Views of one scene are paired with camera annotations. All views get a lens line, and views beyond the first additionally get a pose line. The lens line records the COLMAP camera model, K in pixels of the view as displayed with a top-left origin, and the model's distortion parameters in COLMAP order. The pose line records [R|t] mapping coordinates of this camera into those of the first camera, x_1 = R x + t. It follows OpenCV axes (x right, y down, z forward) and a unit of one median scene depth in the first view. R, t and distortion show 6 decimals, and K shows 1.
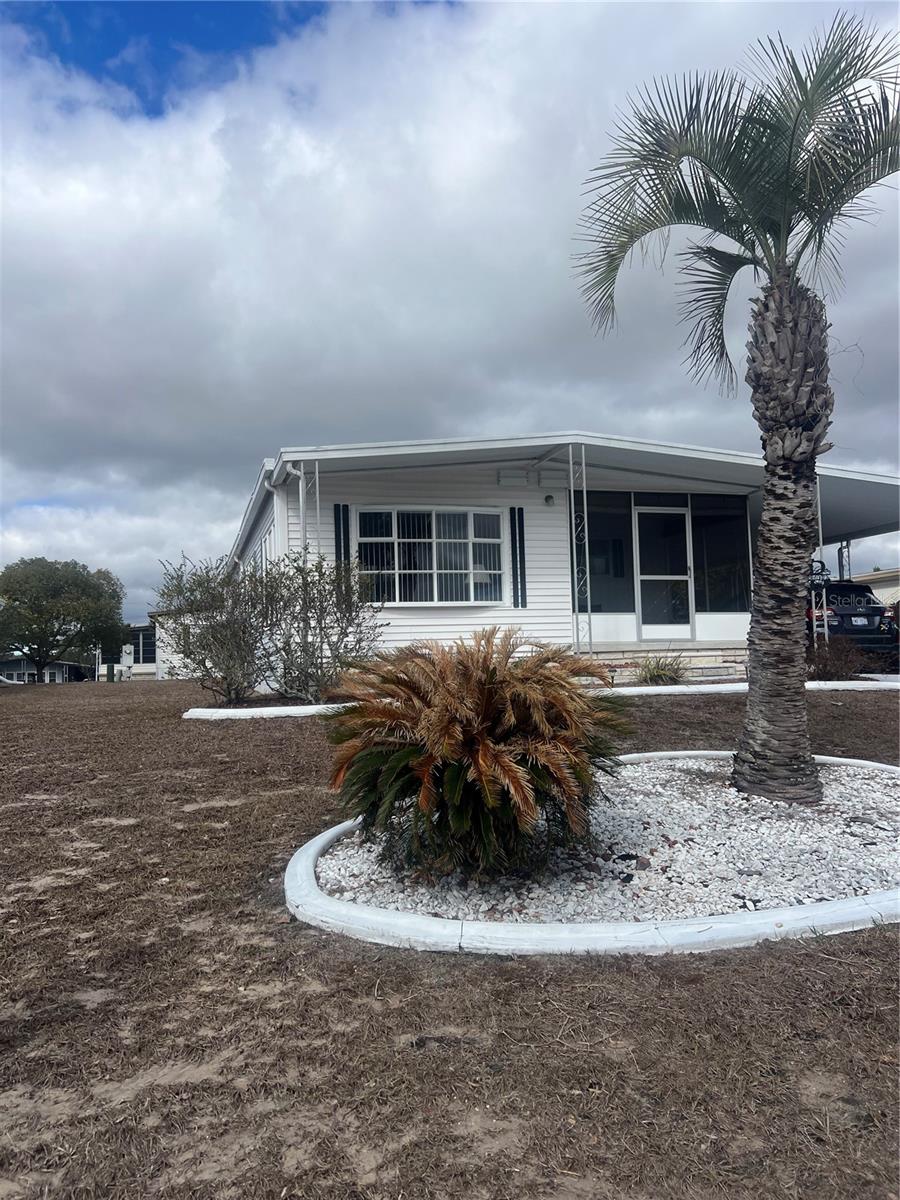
lens RADIAL K [[905.4, 0, 447.8], [0, 905.4, 605.1], [0, 0, 1]] dist [0.056442, -0.064126]
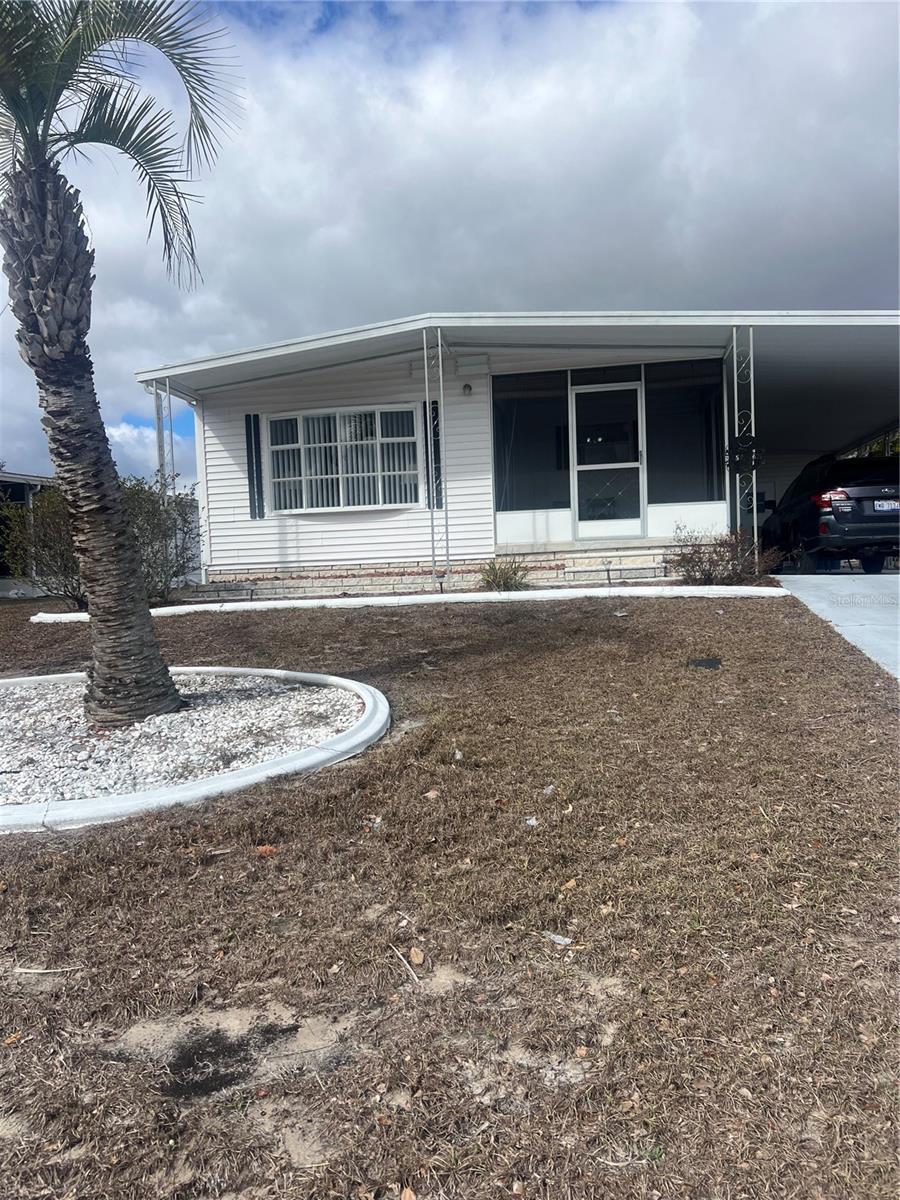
lens RADIAL K [[905.4, 0, 428.9], [0, 905.4, 620.4], [0, 0, 1]] dist [0.056442, -0.064126]
pose [[0.907165, 0.012825, -0.420579, 0.464444], [0.044022, 0.991157, 0.125177, -0.000210], [0.418465, -0.132071, 0.898579, 0.120670]]
